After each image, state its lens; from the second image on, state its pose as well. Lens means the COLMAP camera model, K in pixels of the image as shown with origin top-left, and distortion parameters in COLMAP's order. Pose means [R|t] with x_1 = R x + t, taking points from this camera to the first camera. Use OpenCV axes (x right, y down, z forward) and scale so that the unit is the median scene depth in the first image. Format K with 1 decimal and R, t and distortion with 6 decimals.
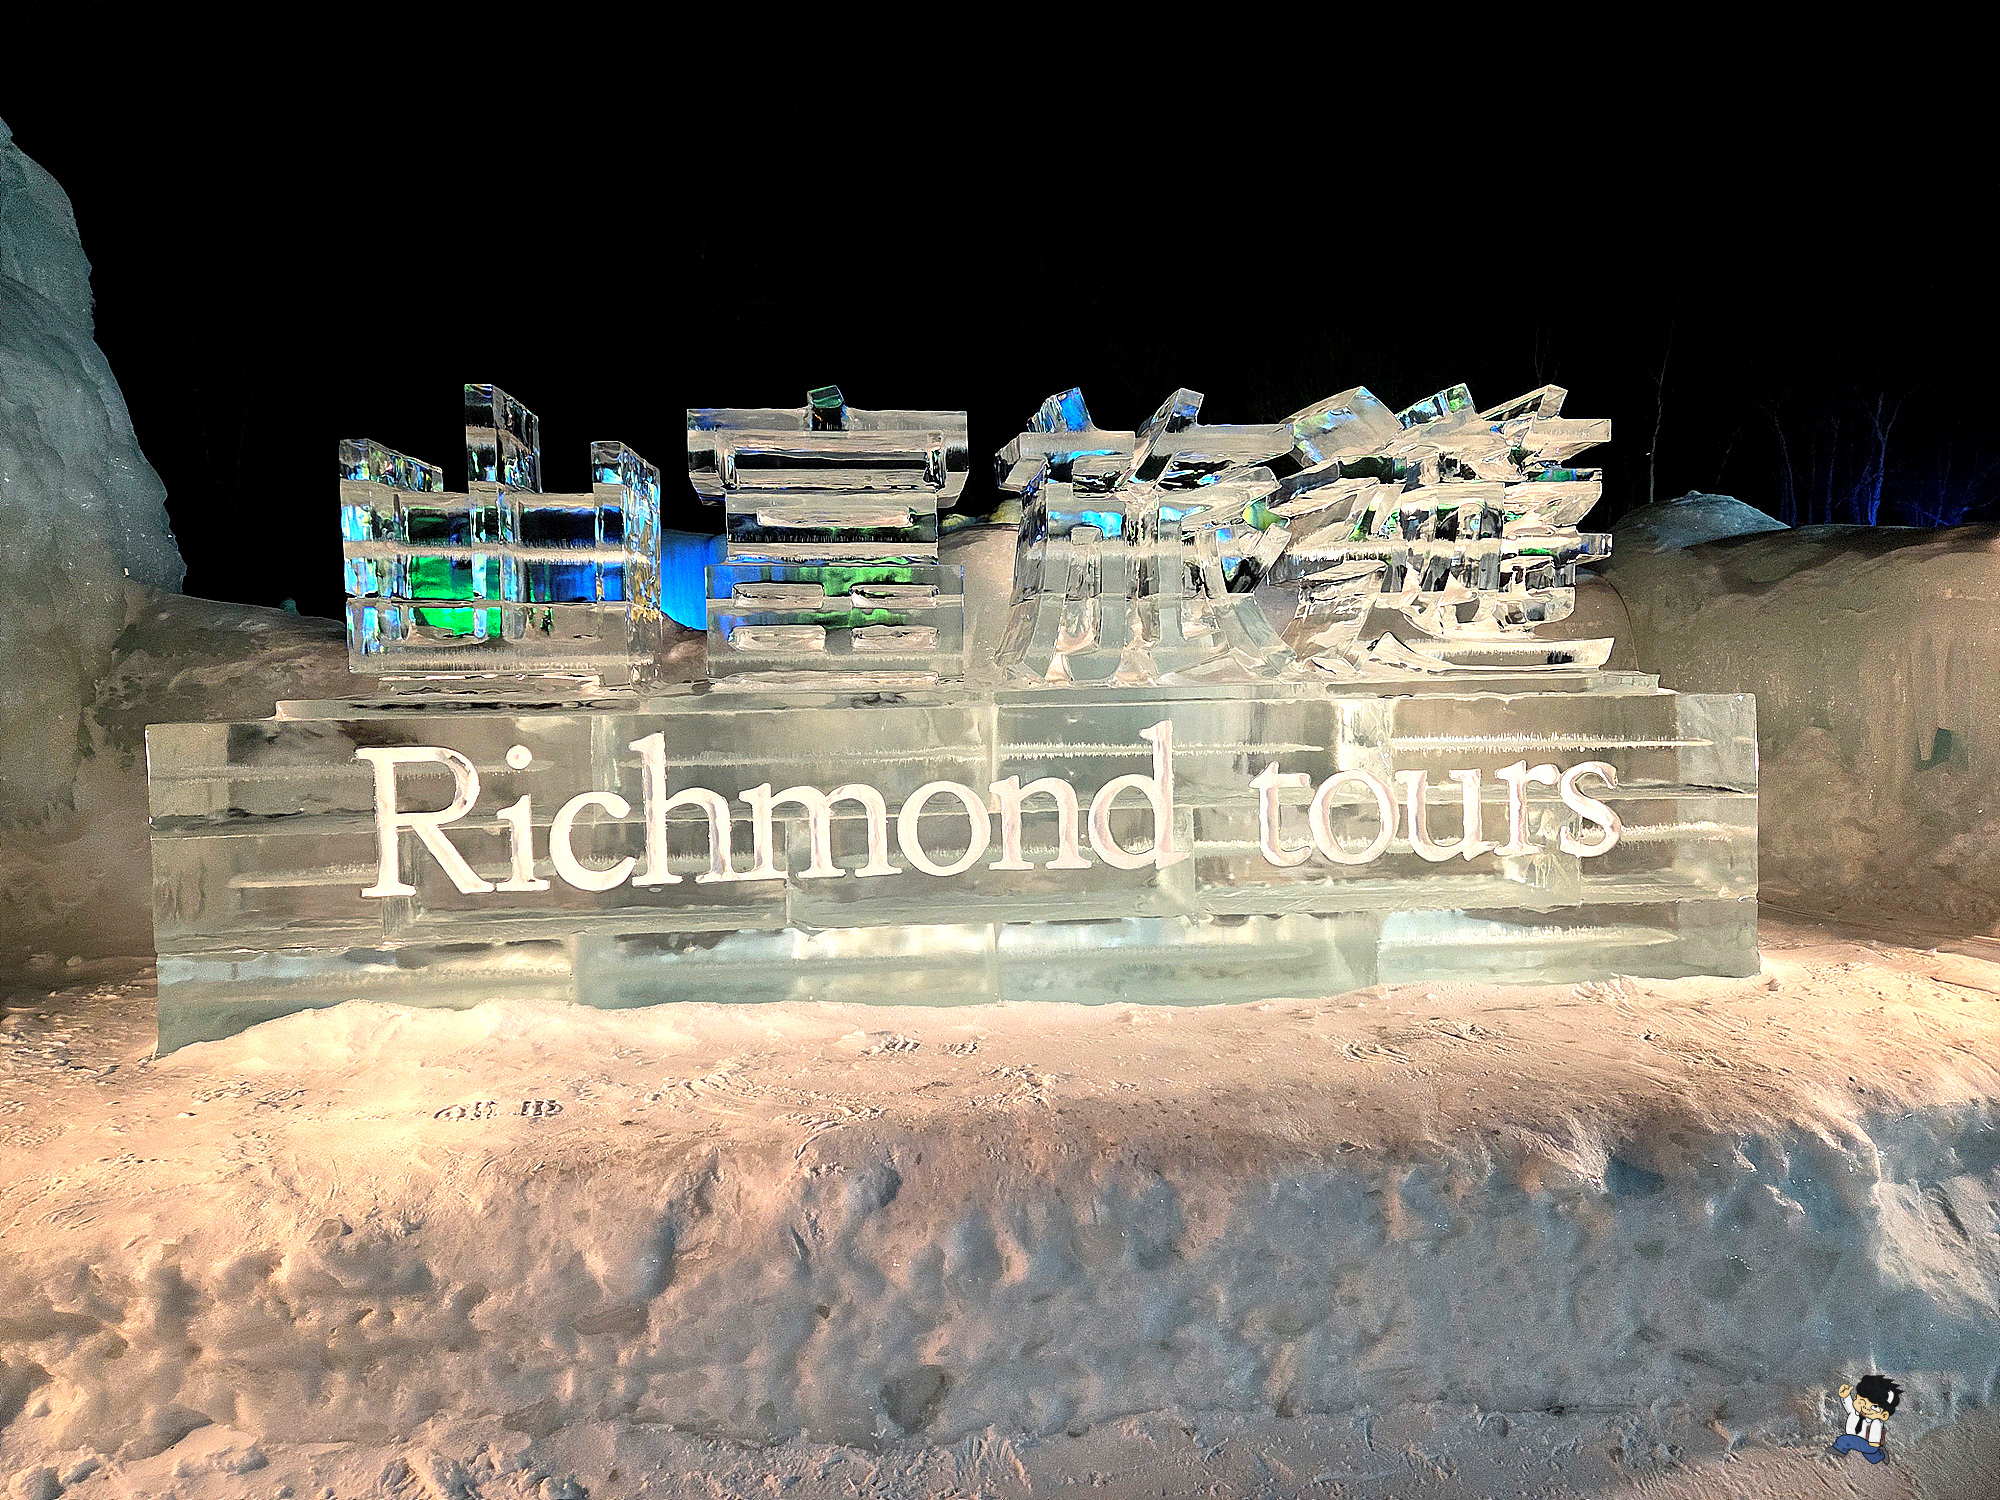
lens RADIAL K [[1338.8, 0, 1010.3], [0, 1338.8, 755.5], [0, 0, 1]] dist [0.079100, -0.062362]
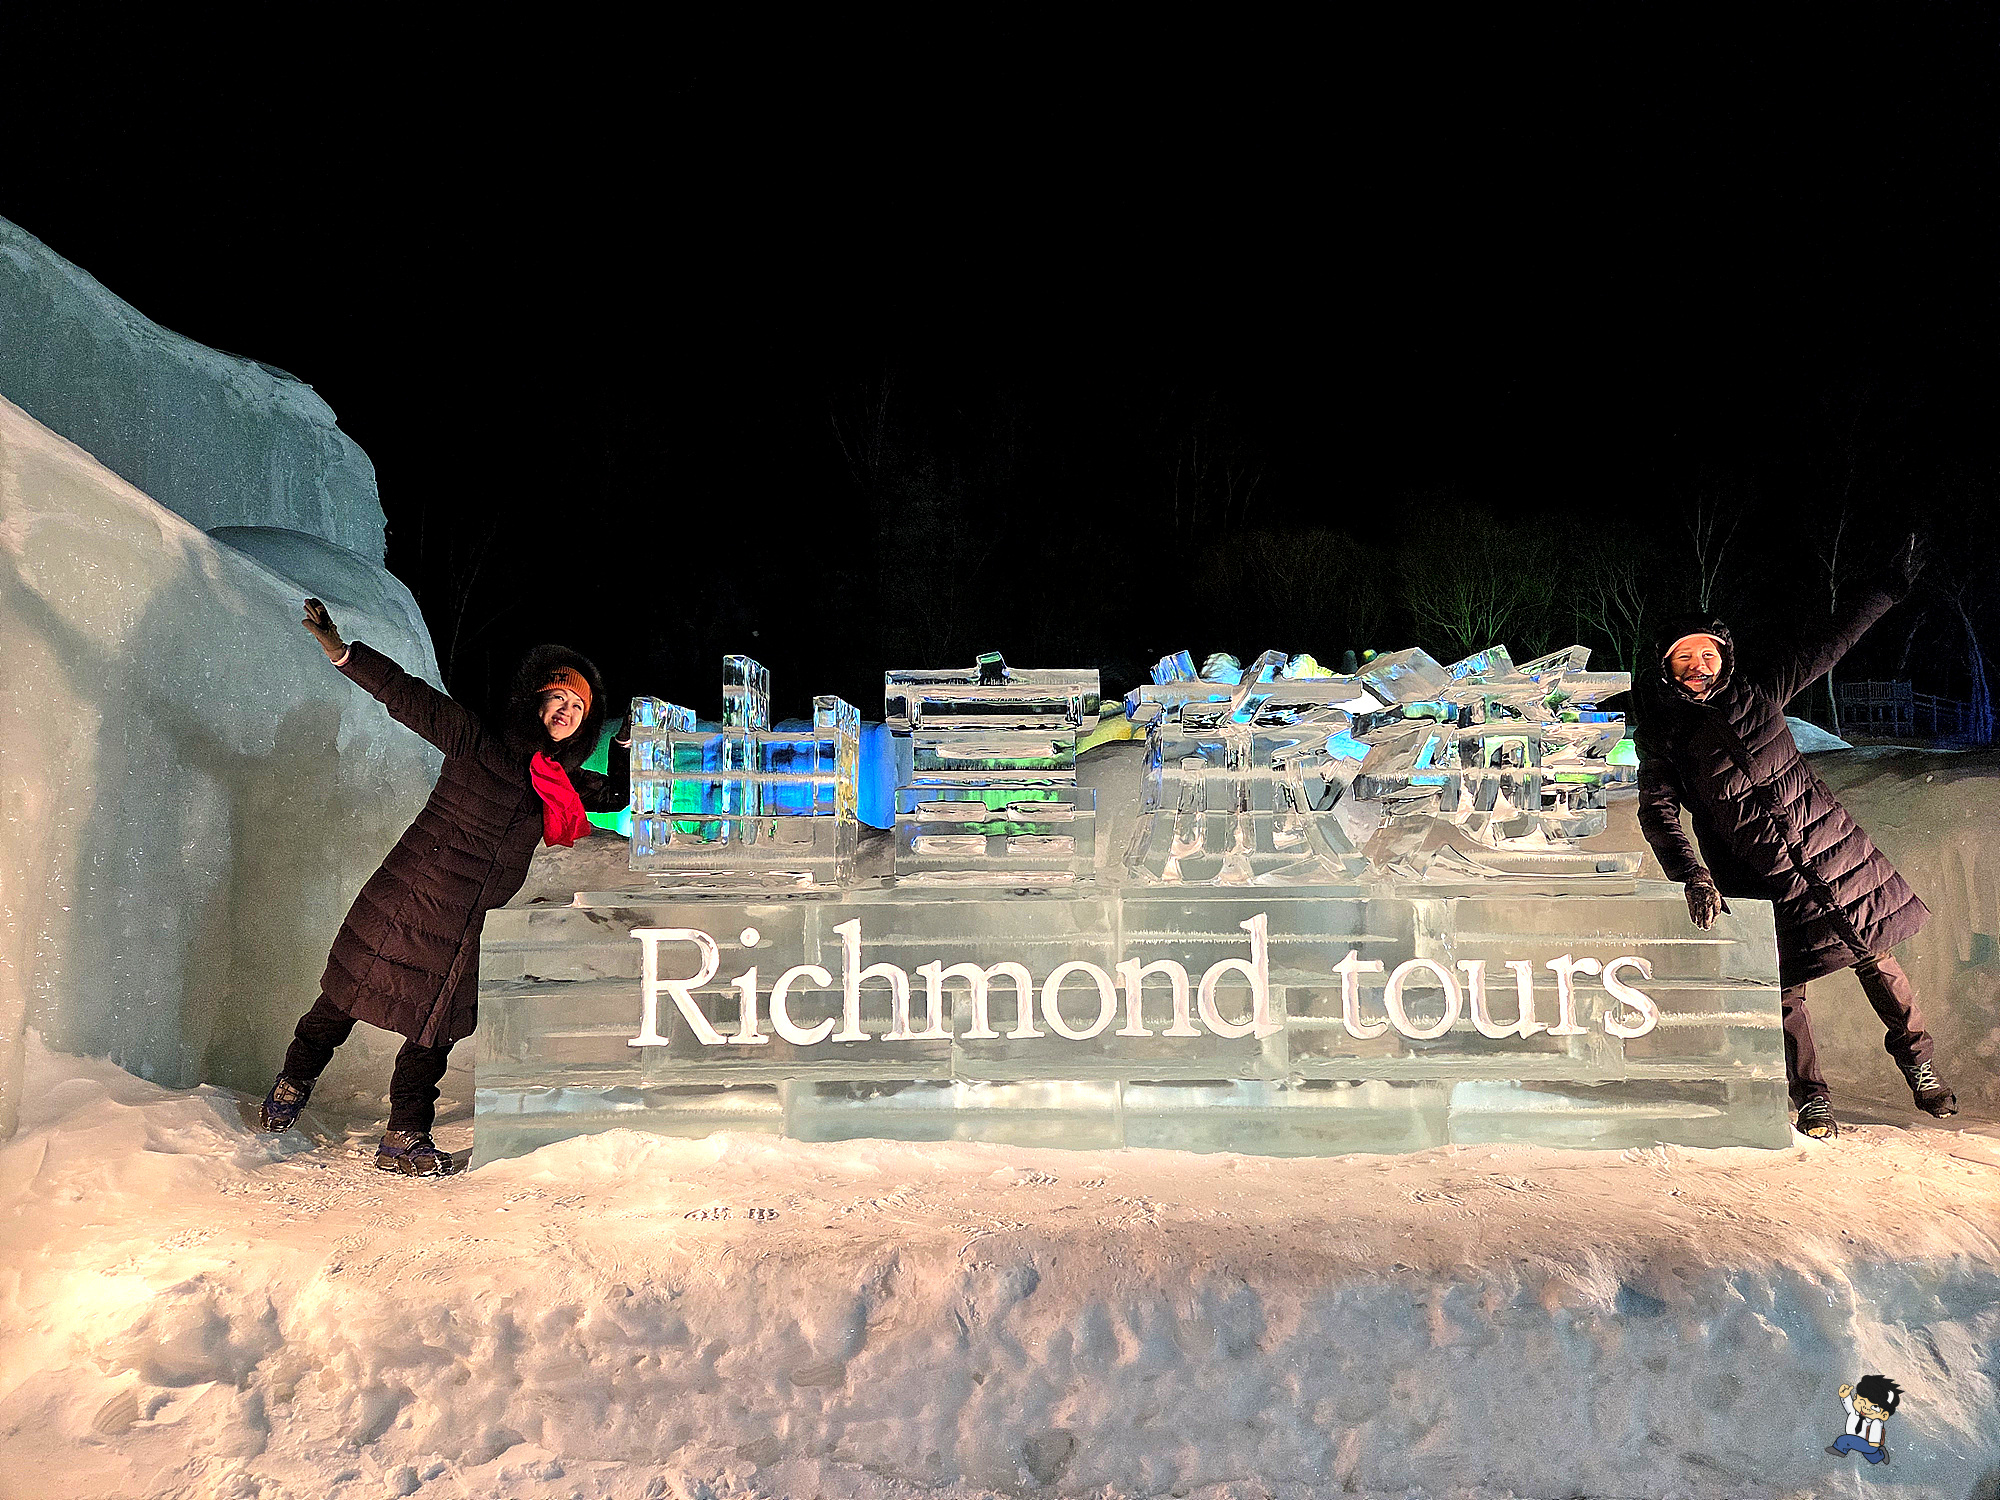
lens RADIAL K [[1338.8, 0, 1010.3], [0, 1338.8, 755.5], [0, 0, 1]] dist [0.079100, -0.062362]
pose [[0.993286, -0.001359, -0.115674, 0.035655], [-0.014196, 0.990940, -0.133550, -0.002995], [0.114807, 0.134296, 0.984268, -0.292211]]
